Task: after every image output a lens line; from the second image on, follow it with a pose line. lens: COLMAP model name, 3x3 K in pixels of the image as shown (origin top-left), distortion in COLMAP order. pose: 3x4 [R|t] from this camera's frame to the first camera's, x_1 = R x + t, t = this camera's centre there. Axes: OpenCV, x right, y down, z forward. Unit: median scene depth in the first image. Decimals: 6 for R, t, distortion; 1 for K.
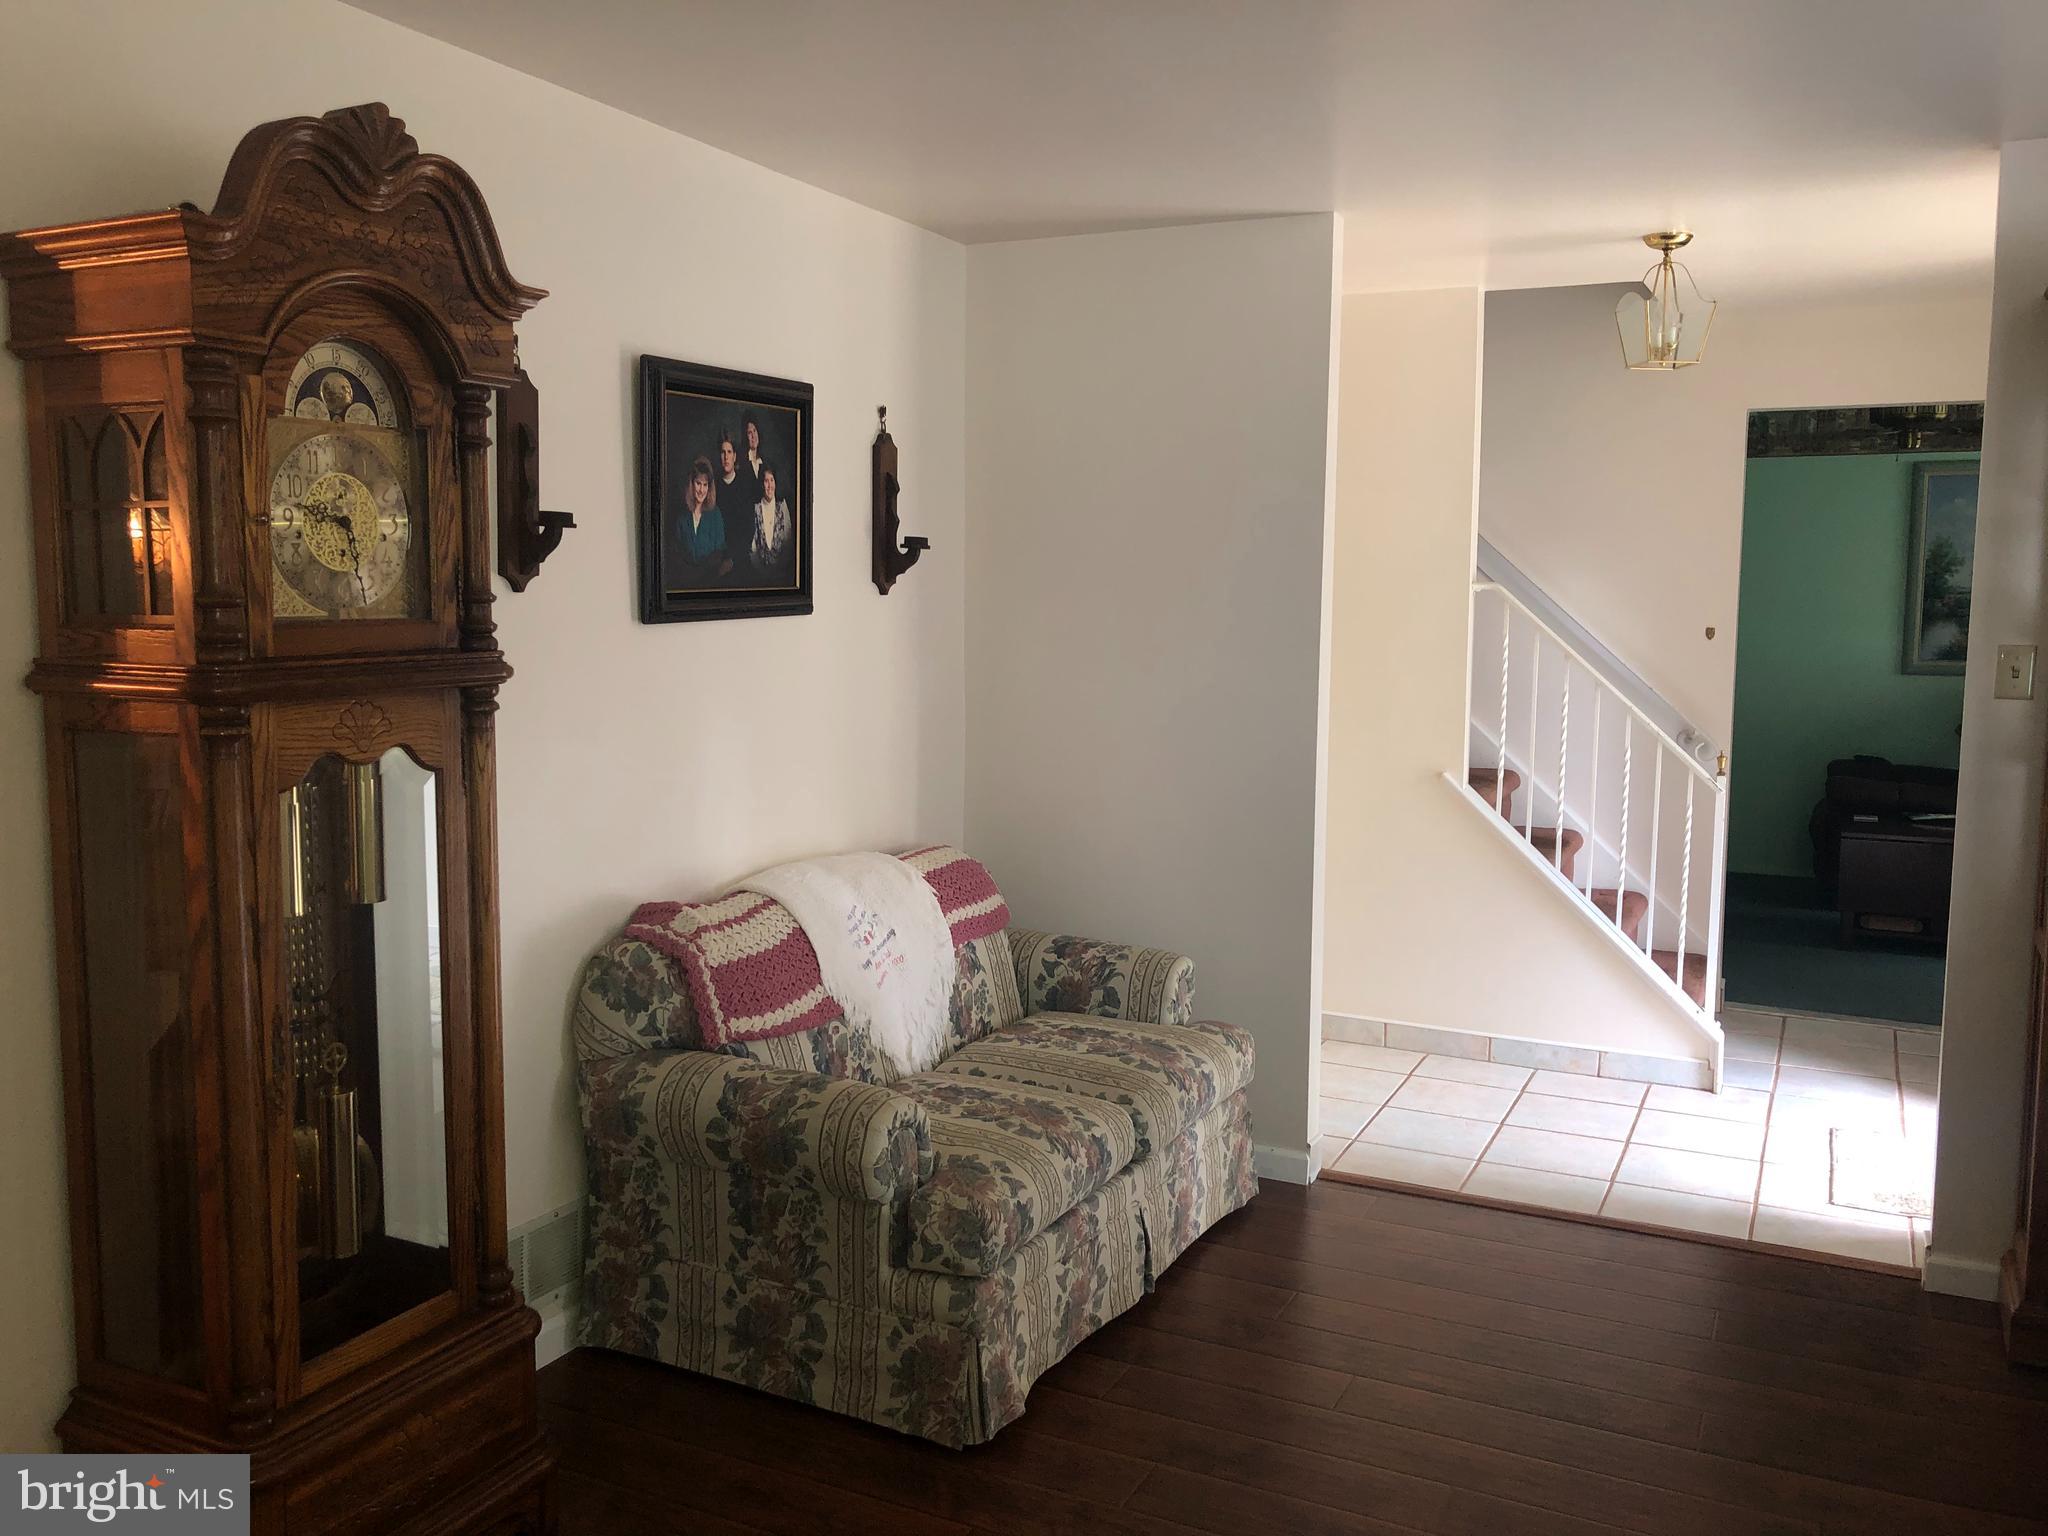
lens RADIAL K [[1661.3, 0, 1024.0], [0, 1661.3, 768.0], [0, 0, 1]] dist [0.100556, -0.291737]
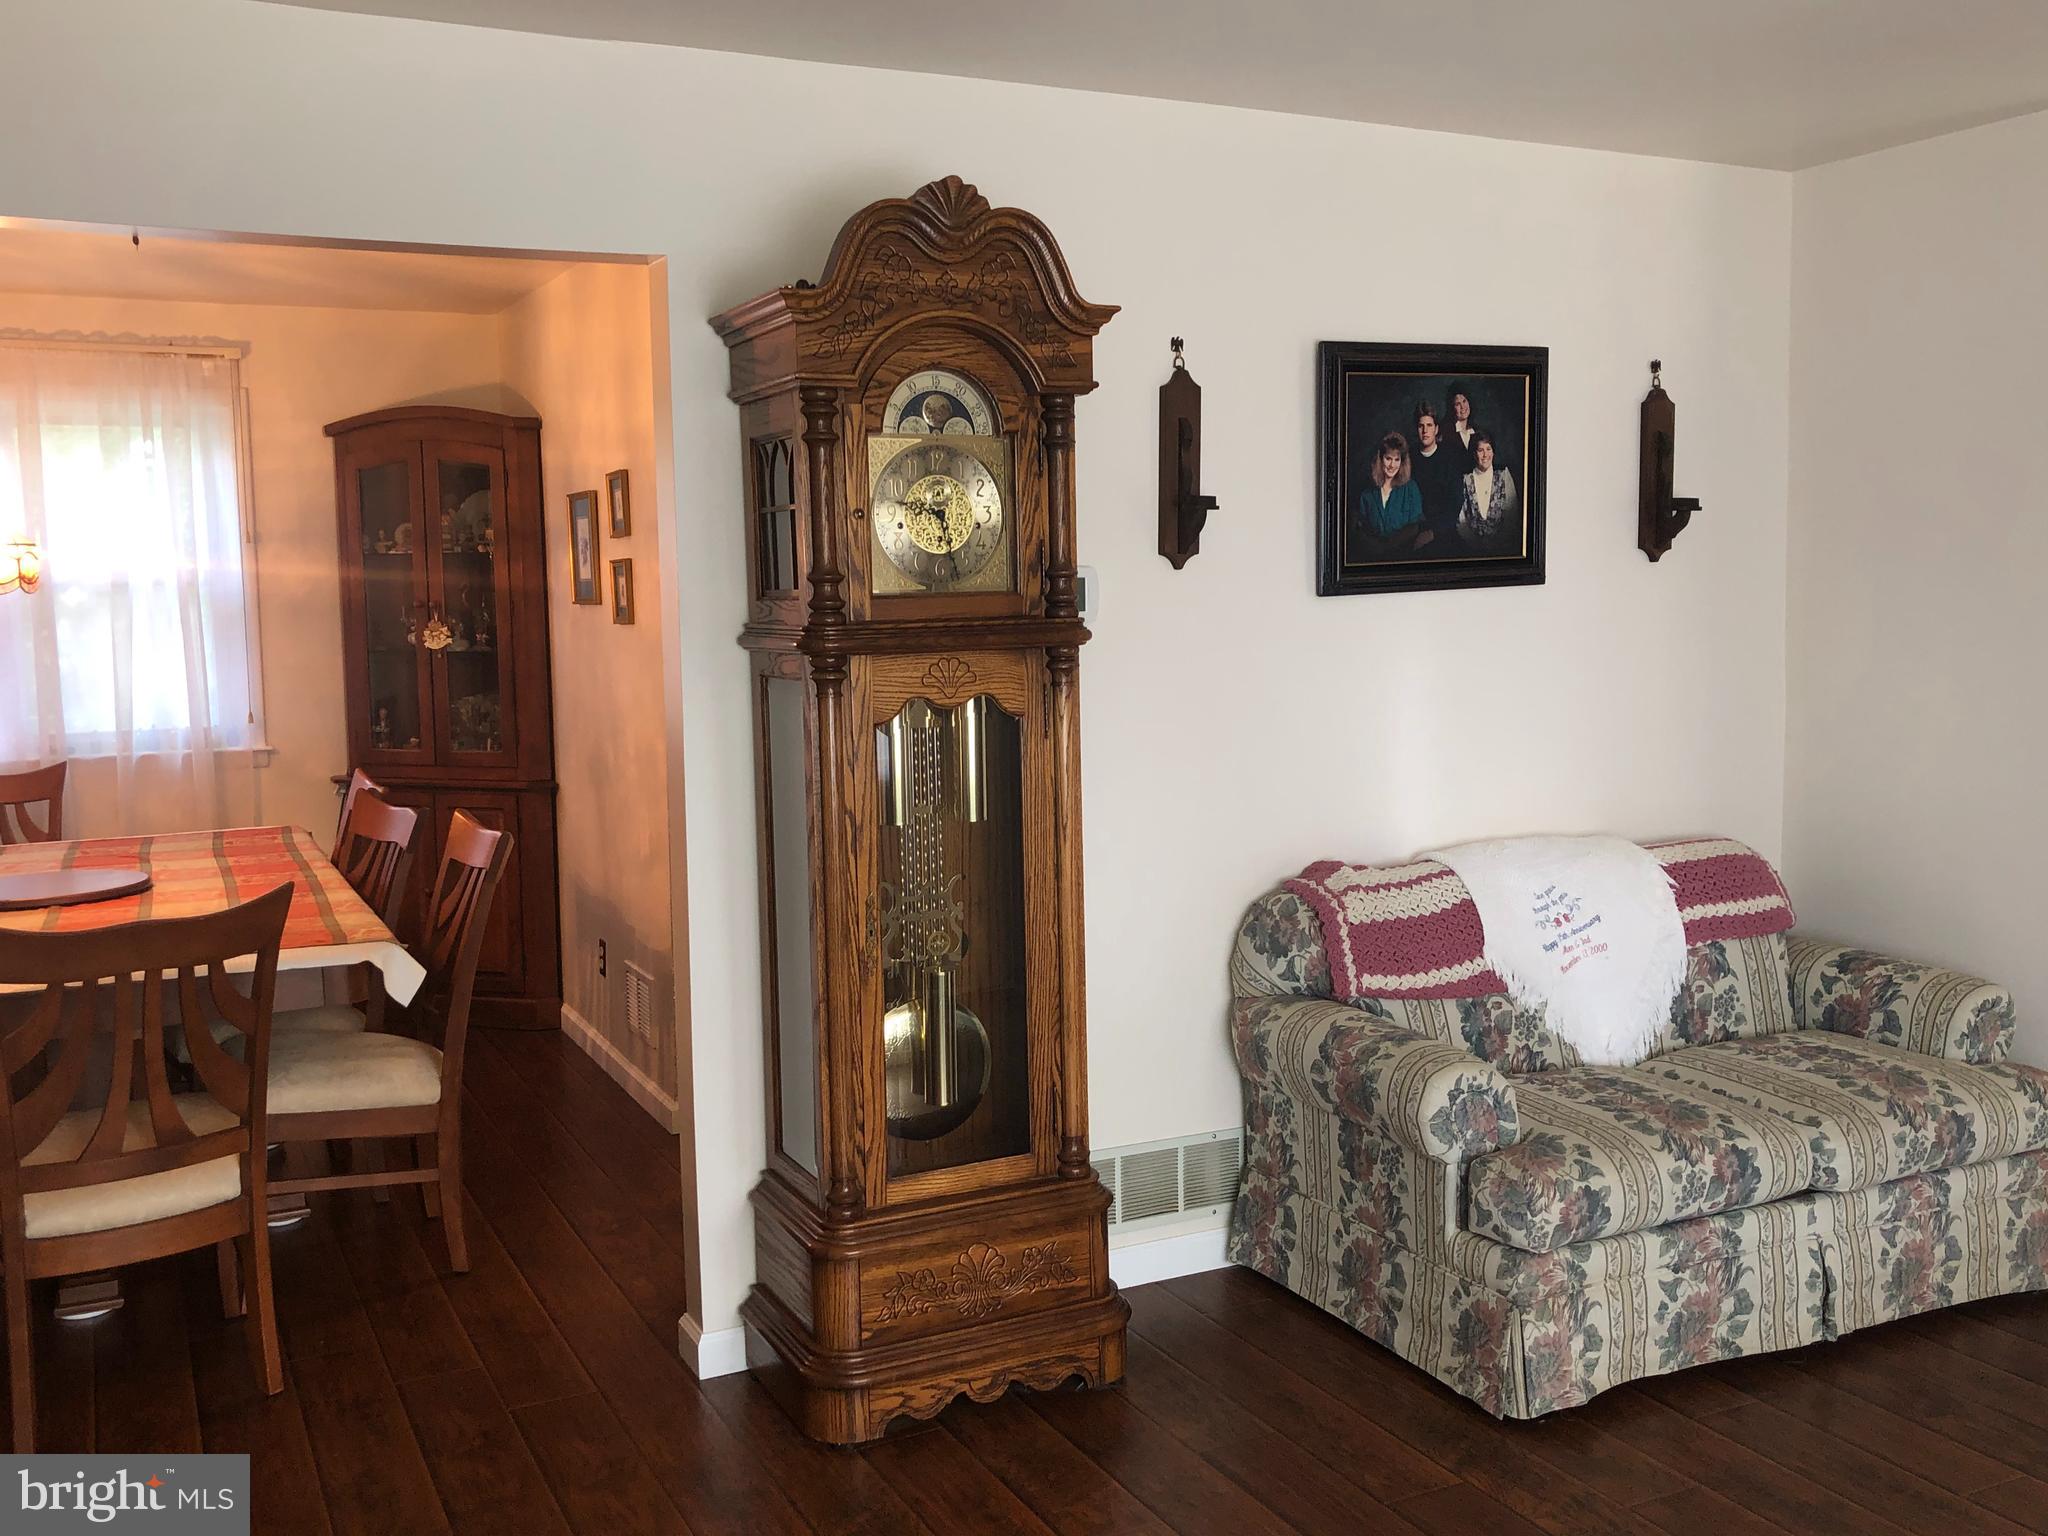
lens RADIAL K [[1850.2, 0, 1024.0], [0, 1850.2, 768.0], [0, 0, 1]] dist [0.123006, -0.433828]
pose [[0.804183, 0.036846, -0.593239, 0.333958], [-0.039996, 0.999169, 0.007841, 0.021408], [0.593035, 0.017421, 0.804989, -0.057108]]
